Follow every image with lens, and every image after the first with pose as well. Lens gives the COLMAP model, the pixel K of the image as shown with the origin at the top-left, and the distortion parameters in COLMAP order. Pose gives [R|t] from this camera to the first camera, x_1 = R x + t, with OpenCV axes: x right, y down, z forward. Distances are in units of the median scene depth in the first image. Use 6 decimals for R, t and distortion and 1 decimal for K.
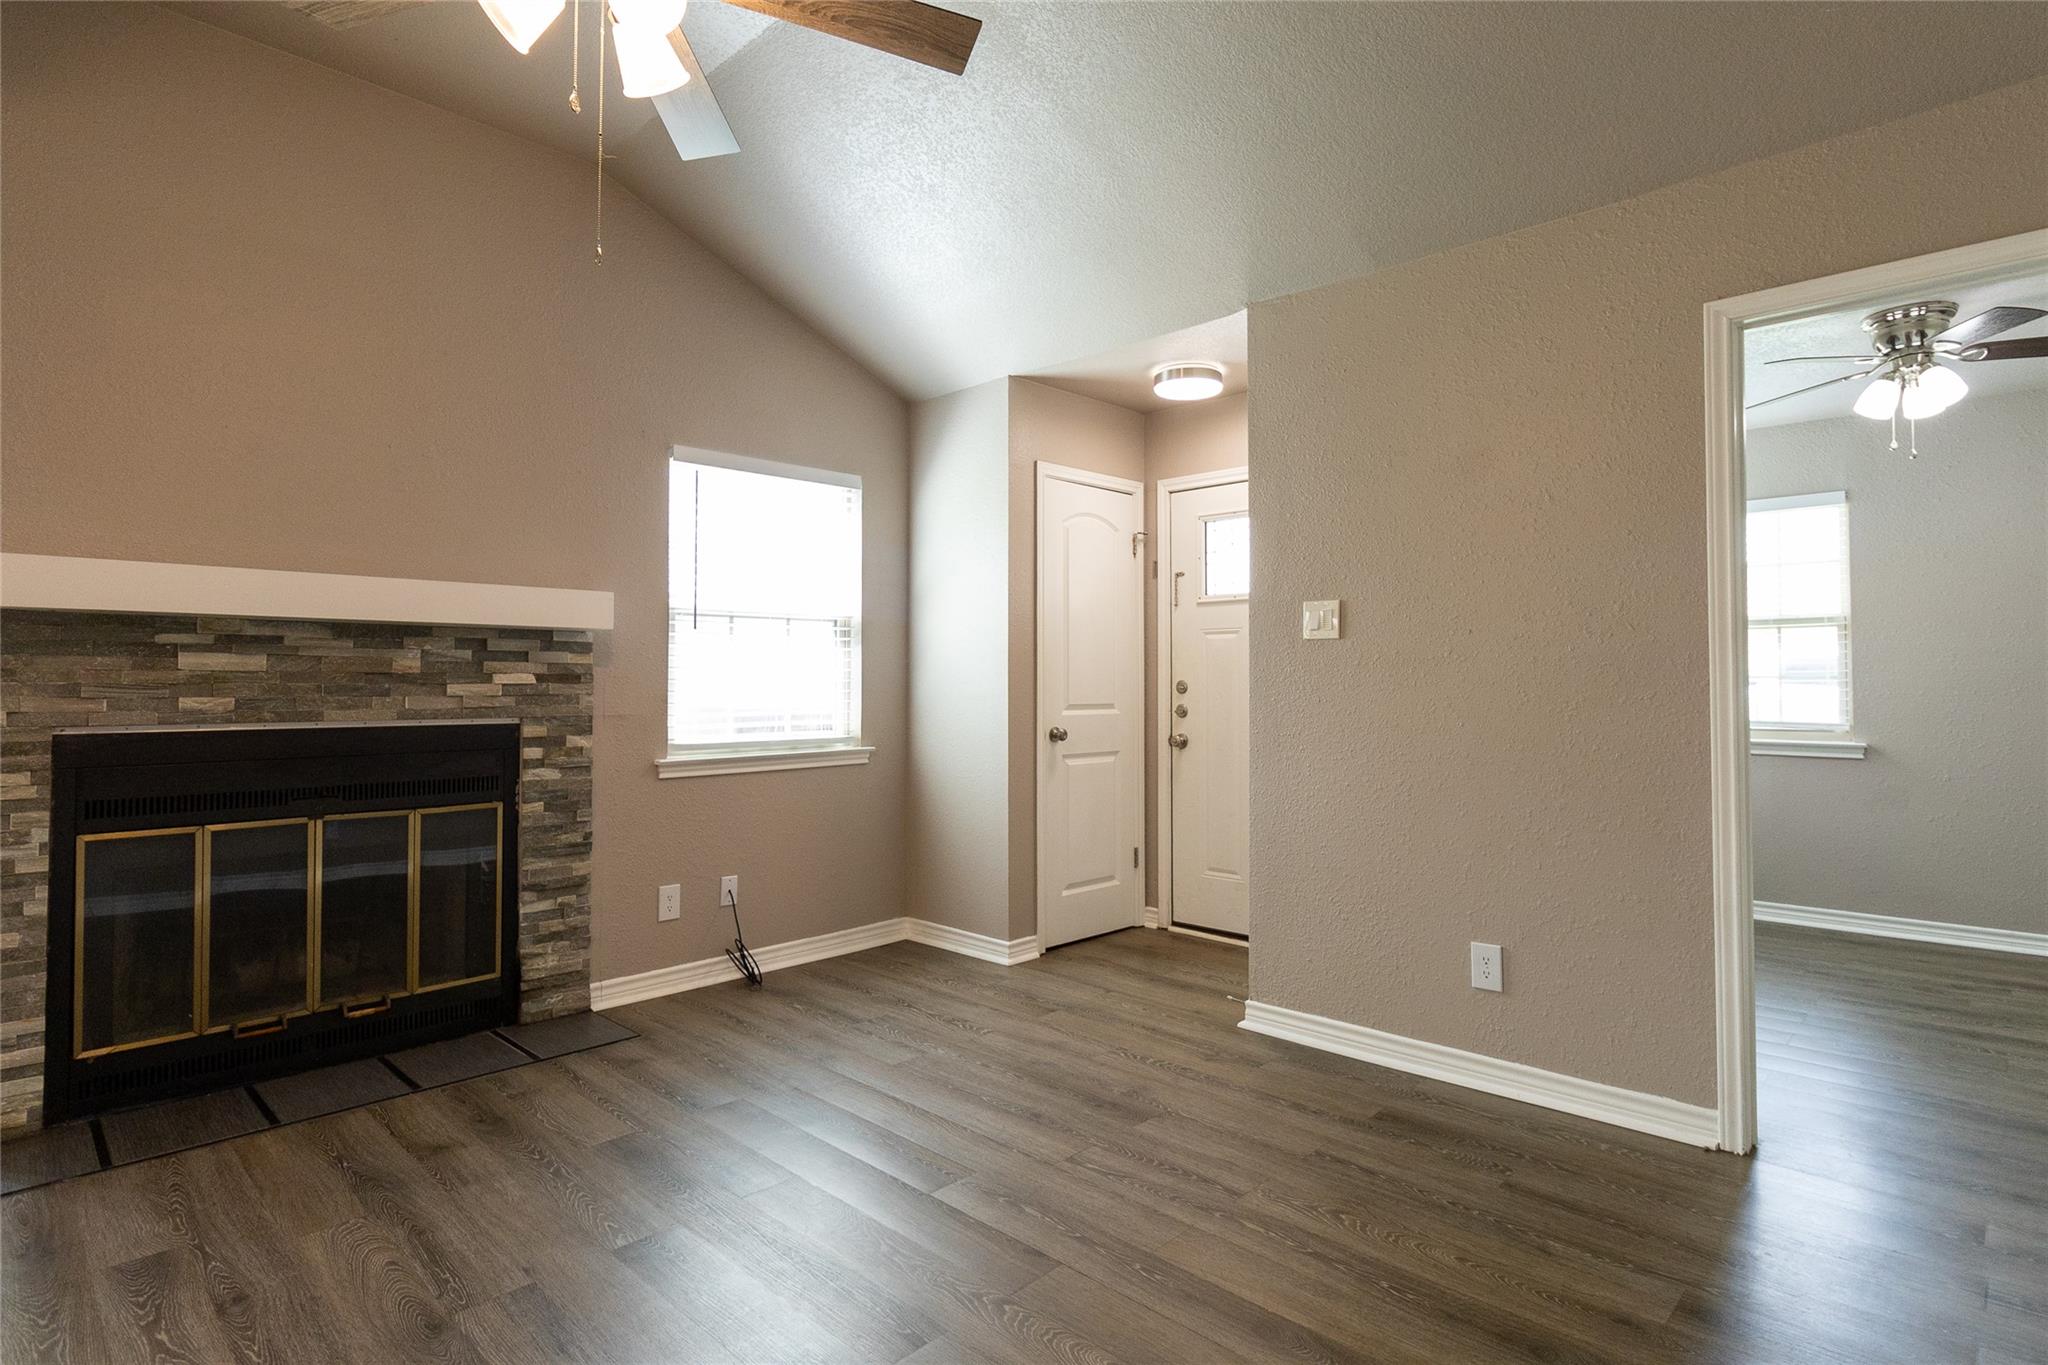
lens RADIAL K [[1027.0, 0, 1025.5], [0, 1027.0, 654.9], [0, 0, 1]] dist [-0.003433, -0.001608]
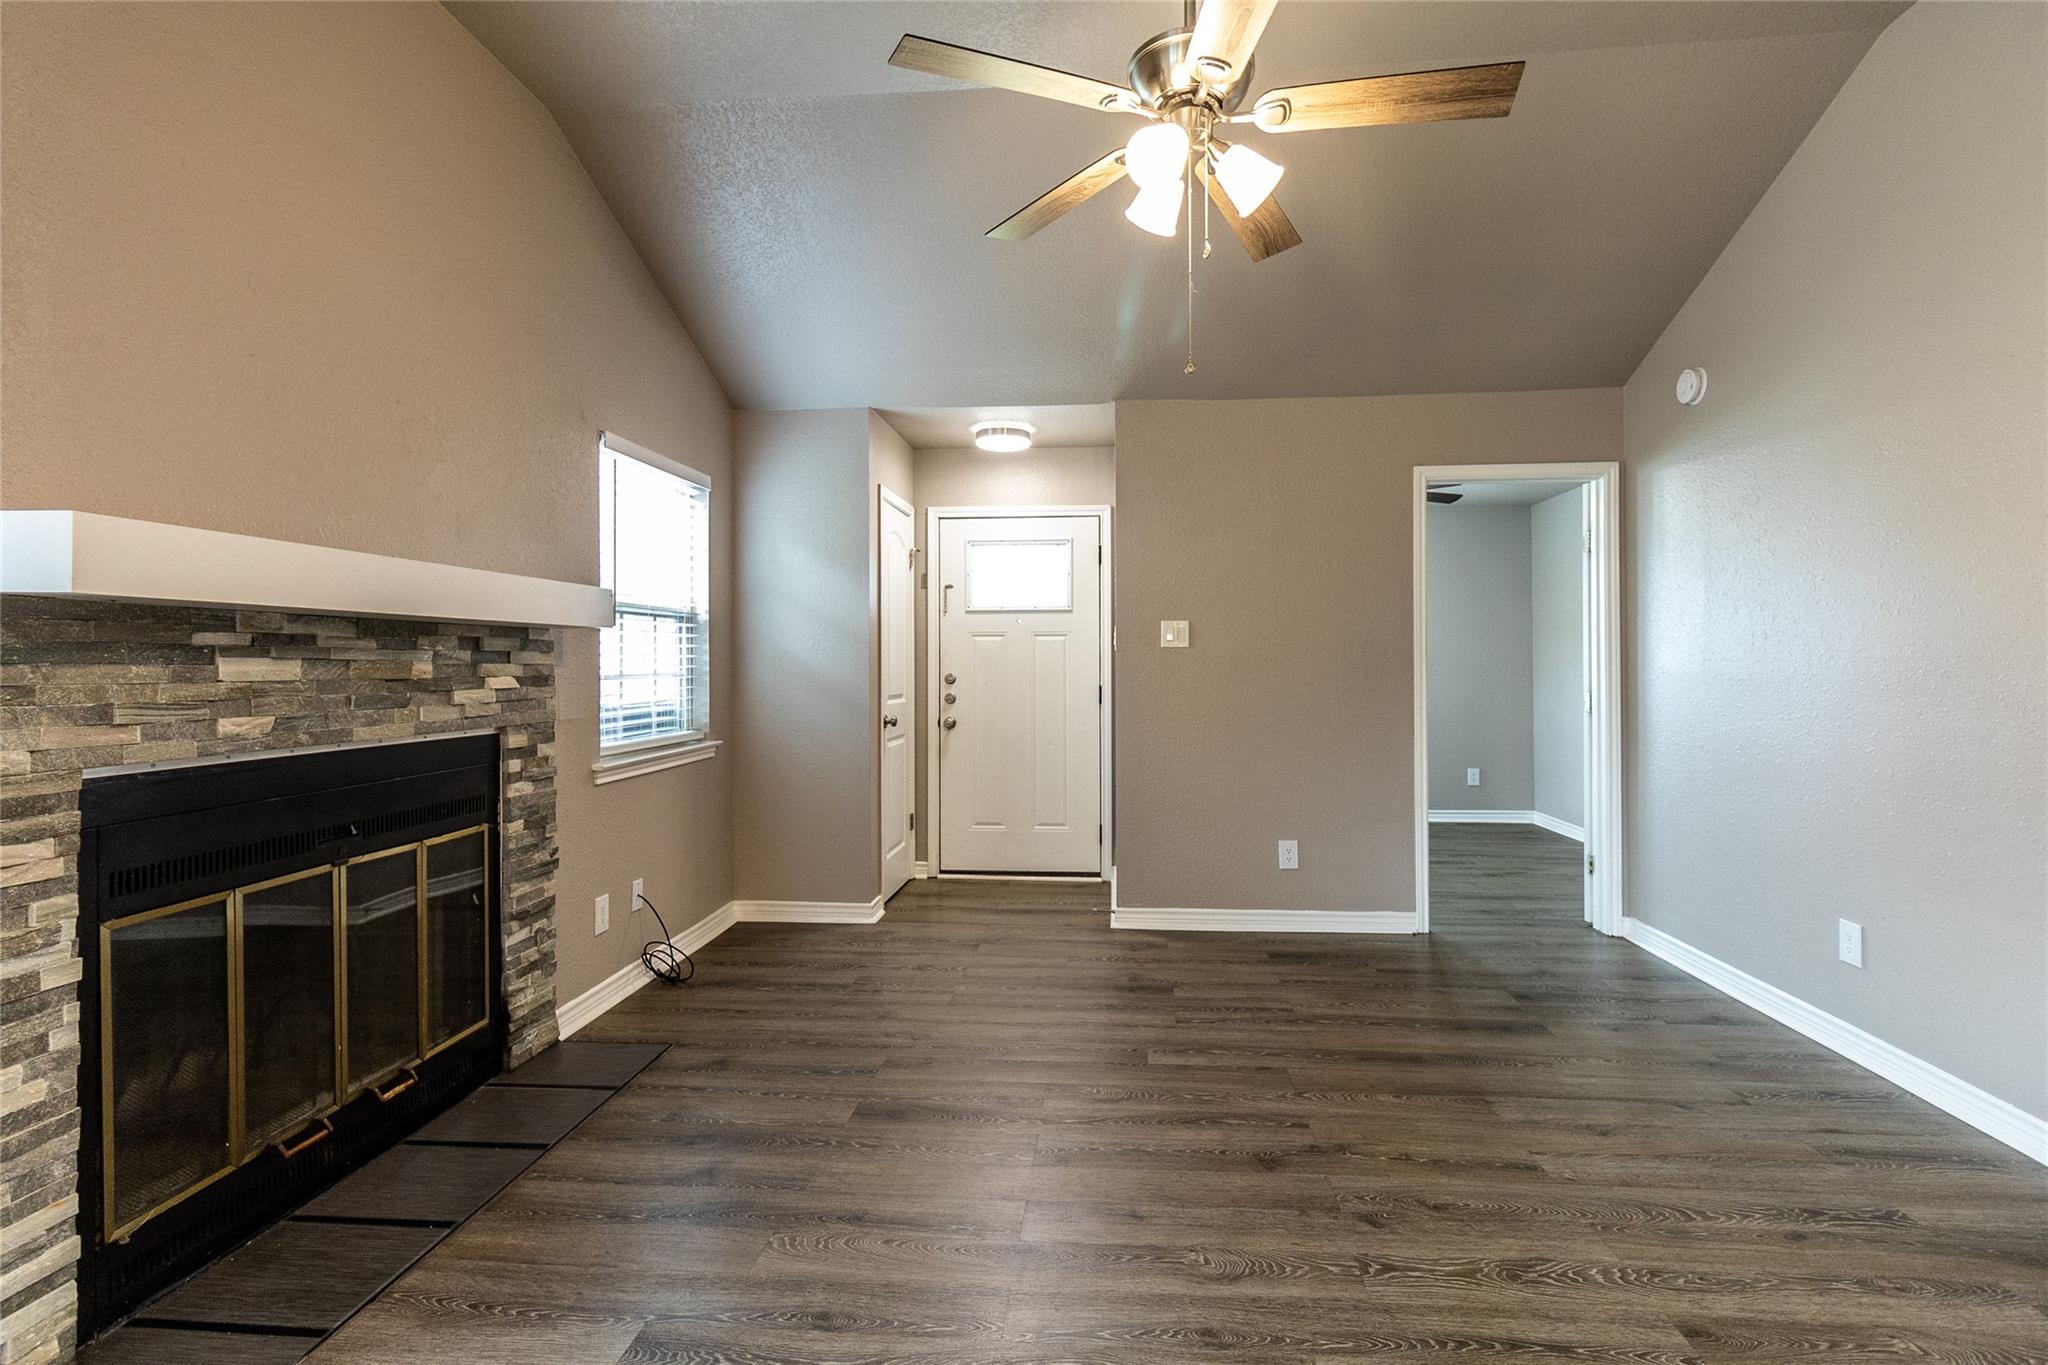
lens RADIAL K [[937.6, 0, 1027.5], [0, 937.6, 657.4], [0, 0, 1]] dist [0.002411, 0.000738]
pose [[0.783234, 0.003378, 0.621718, -0.663523], [-0.017003, 0.999728, 0.015989, -0.019557], [-0.621494, -0.023095, 0.783078, 0.092426]]
